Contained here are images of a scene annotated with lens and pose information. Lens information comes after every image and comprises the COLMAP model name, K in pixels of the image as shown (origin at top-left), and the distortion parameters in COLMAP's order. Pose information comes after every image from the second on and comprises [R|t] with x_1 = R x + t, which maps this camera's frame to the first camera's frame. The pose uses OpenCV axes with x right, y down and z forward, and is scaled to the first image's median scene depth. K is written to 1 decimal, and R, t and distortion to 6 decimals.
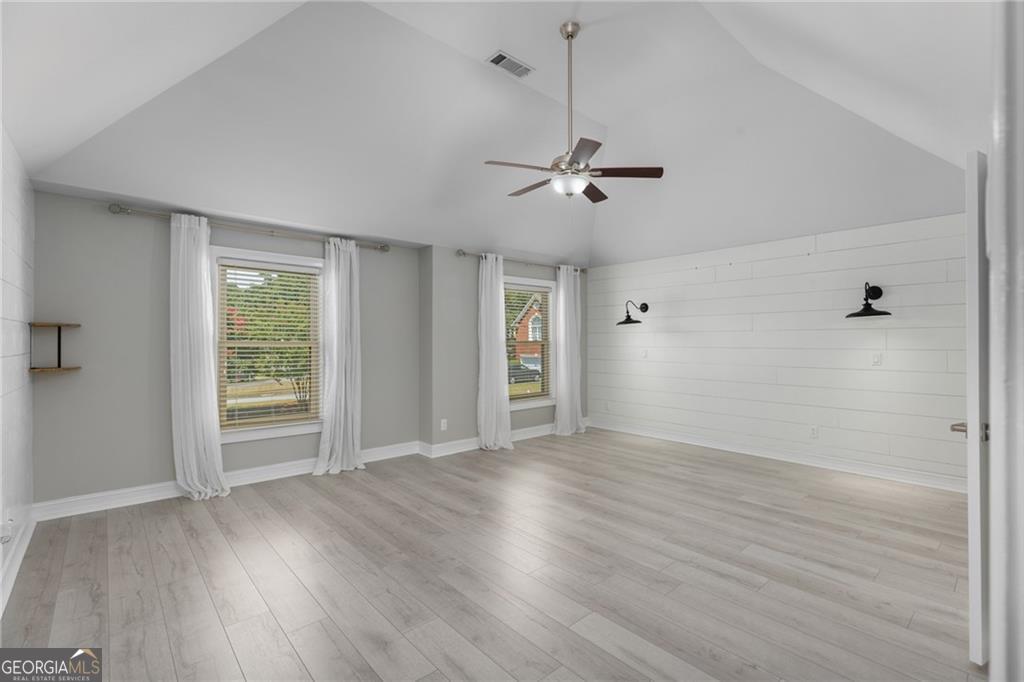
lens RADIAL K [[461.6, 0, 508.9], [0, 461.6, 339.7], [0, 0, 1]] dist [0.003962, 0.000333]
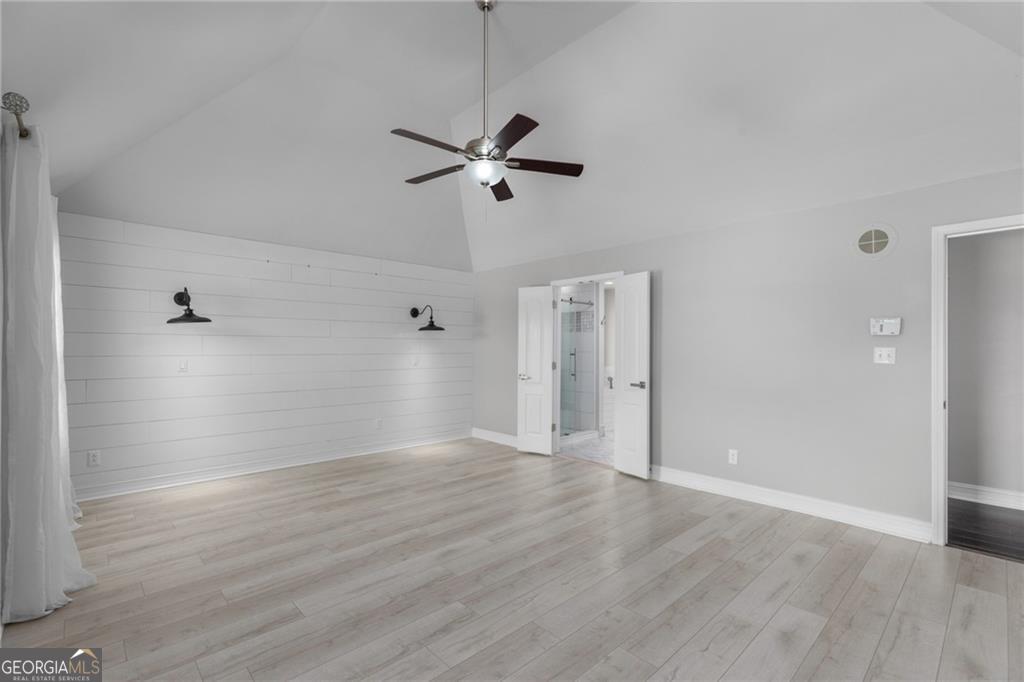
lens RADIAL K [[461.6, 0, 514.8], [0, 461.6, 345.0], [0, 0, 1]] dist [0.003962, 0.000333]
pose [[-0.035984, 0.005871, 0.999335, -0.549359], [-0.004584, 0.999971, -0.006040, 0.001578], [-0.999342, -0.004799, -0.035956, 0.697033]]
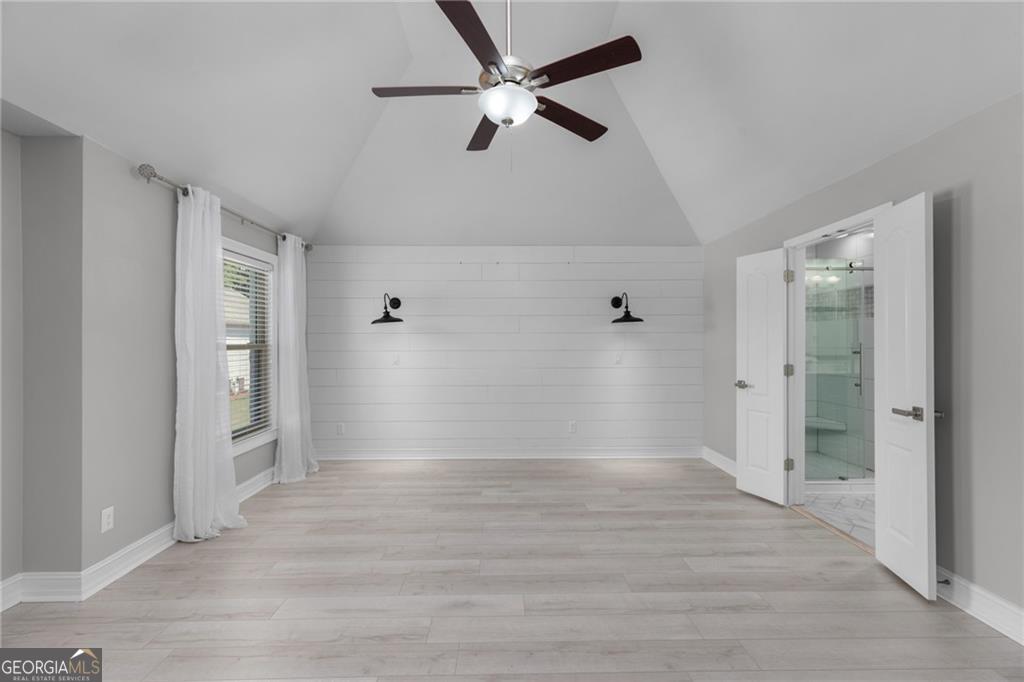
lens RADIAL K [[461.6, 0, 511.3], [0, 461.6, 341.5], [0, 0, 1]] dist [0.003962, 0.000333]
pose [[0.648310, 0.001598, 0.761375, -0.262730], [0.001195, 0.999994, -0.003117, 0.001541], [-0.761375, 0.002930, 0.648305, 0.407790]]
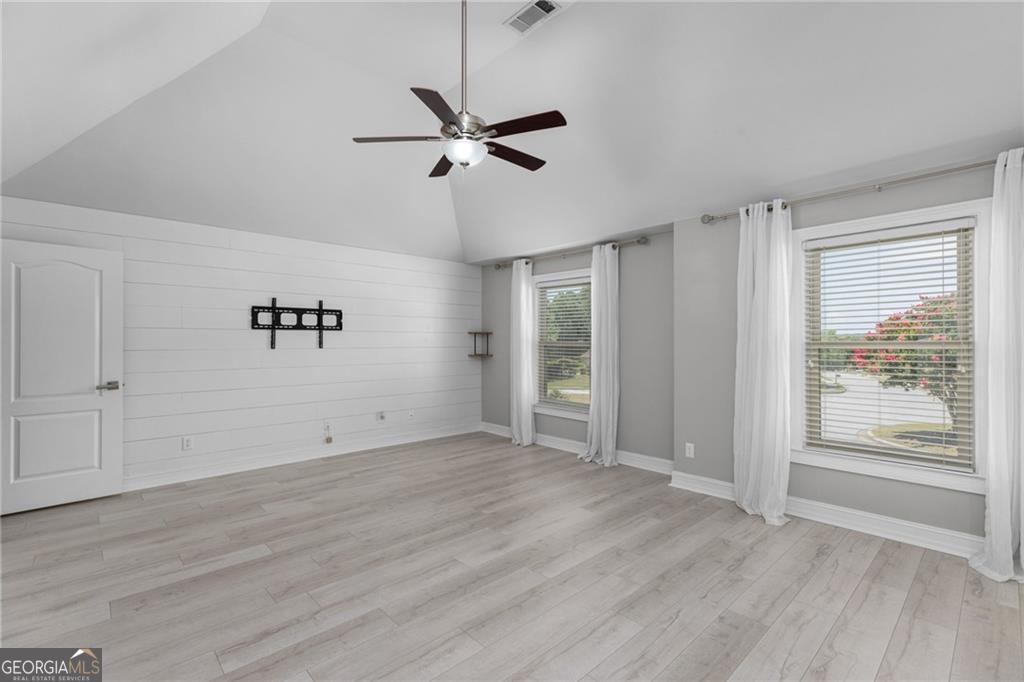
lens RADIAL K [[461.6, 0, 514.5], [0, 461.6, 344.8], [0, 0, 1]] dist [0.003962, 0.000333]
pose [[0.027781, 0.008547, -0.999577, 0.689351], [0.001844, 0.999961, 0.008601, 0.001523], [0.999612, -0.002082, 0.027764, 0.764140]]
